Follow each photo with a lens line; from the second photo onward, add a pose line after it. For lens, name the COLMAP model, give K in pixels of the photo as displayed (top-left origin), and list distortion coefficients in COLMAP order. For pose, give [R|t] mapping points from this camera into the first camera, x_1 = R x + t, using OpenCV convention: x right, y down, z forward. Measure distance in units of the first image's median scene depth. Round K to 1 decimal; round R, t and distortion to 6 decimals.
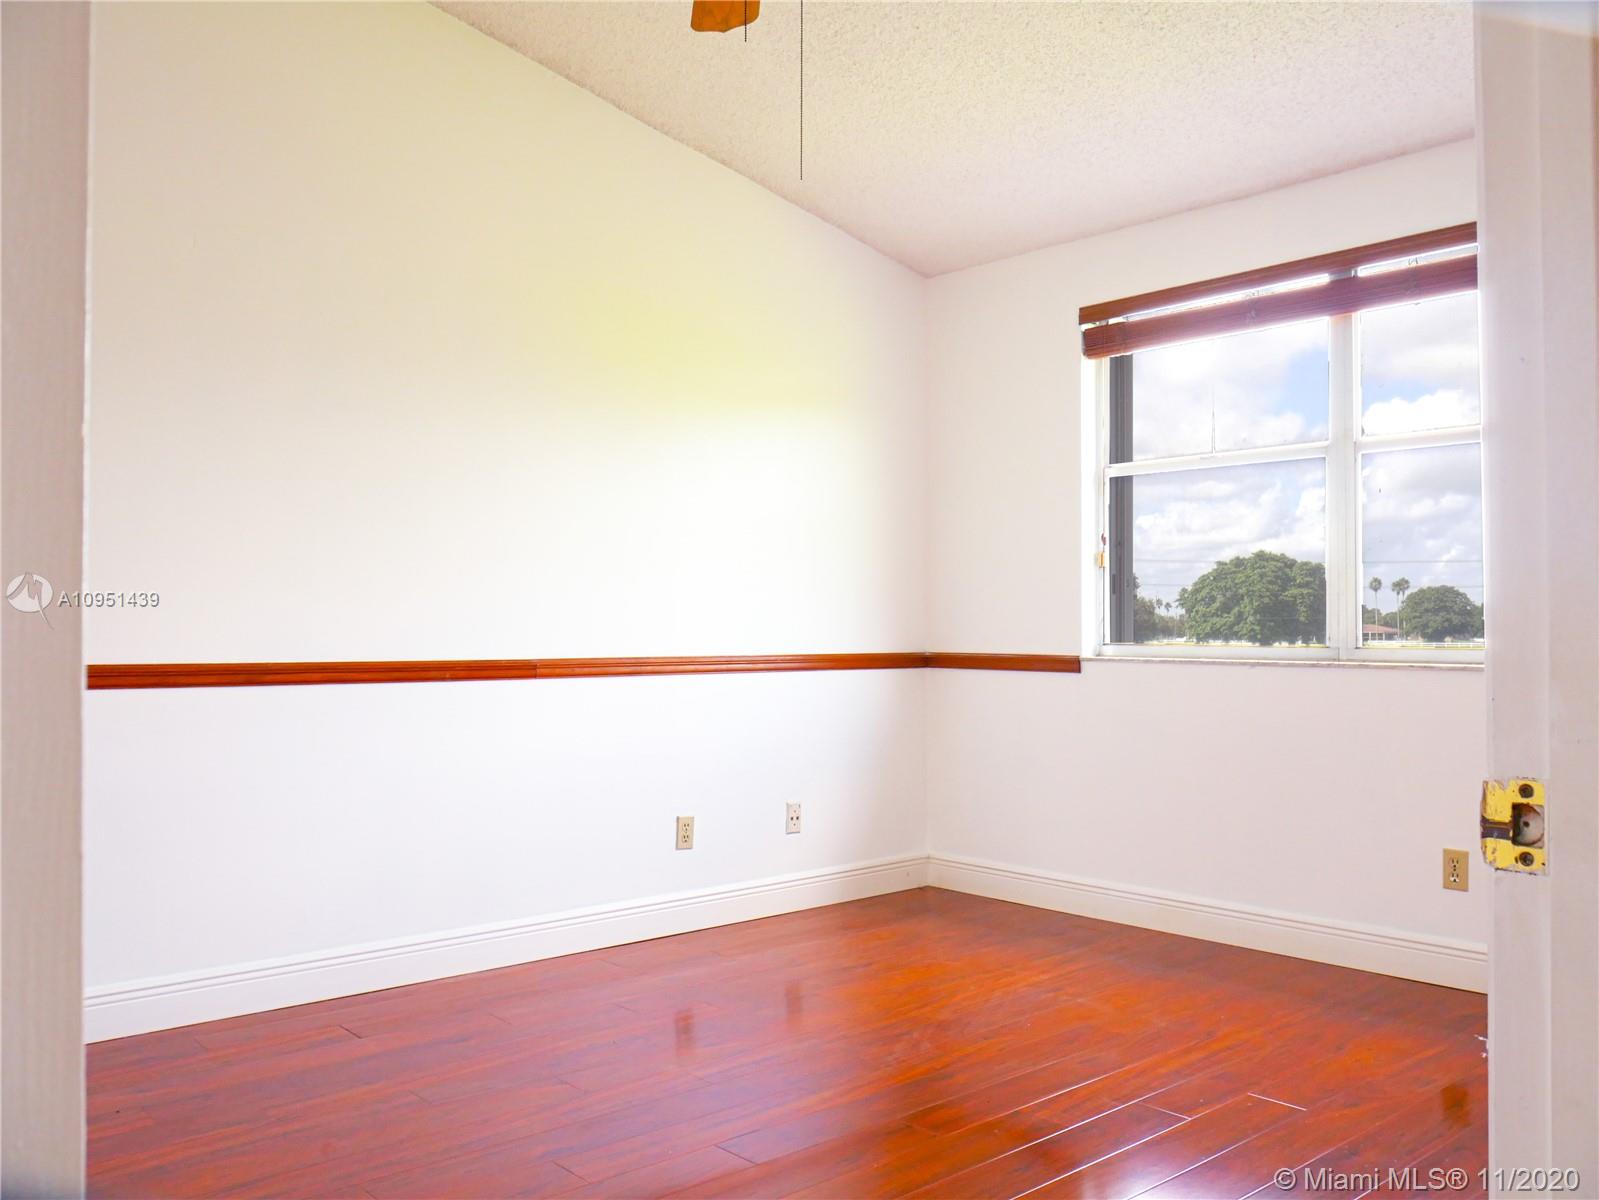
lens RADIAL K [[1318.8, 0, 799.5], [0, 1318.8, 600.0], [0, 0, 1]] dist [-0.027901, -0.010671]
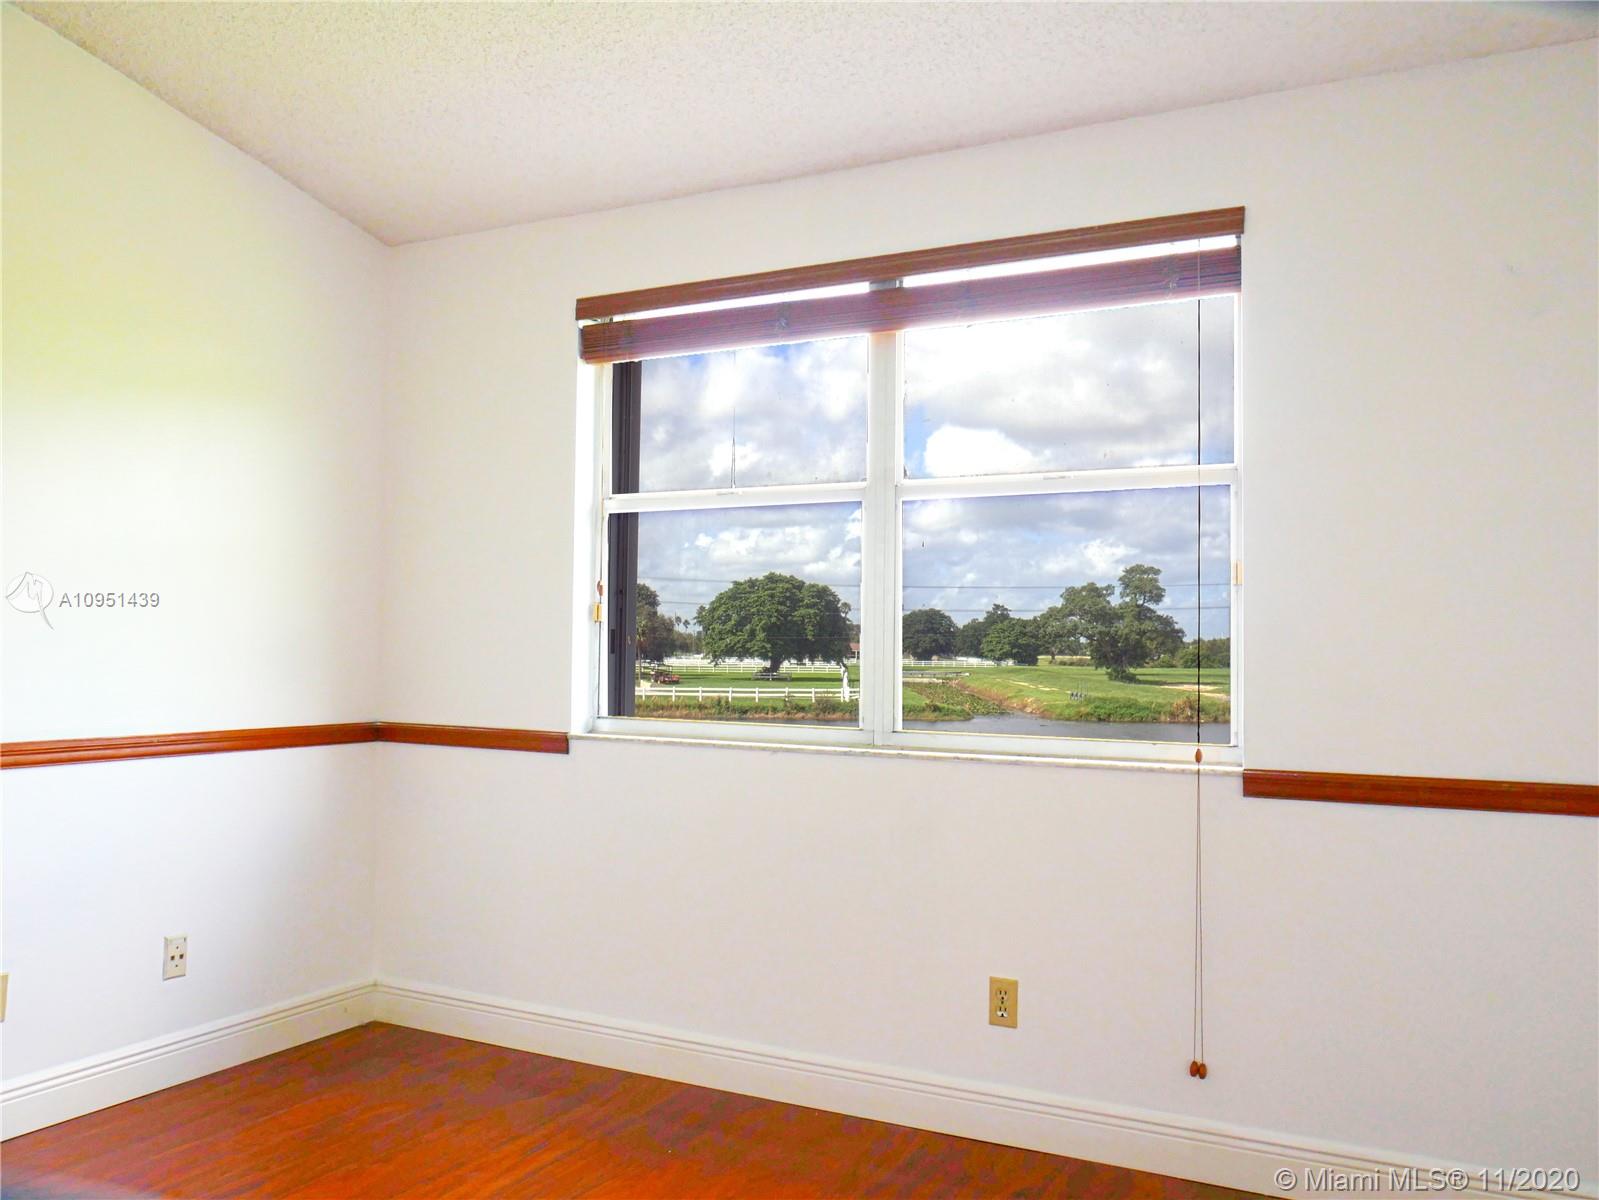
lens RADIAL K [[1313.1, 0, 799.5], [0, 1313.1, 600.0], [0, 0, 1]] dist [-0.007108, -0.002985]
pose [[0.936239, 0.020724, 0.350752, 0.060384], [-0.017051, 0.999763, -0.013559, -0.028506], [-0.350950, 0.006714, 0.936370, 0.194810]]
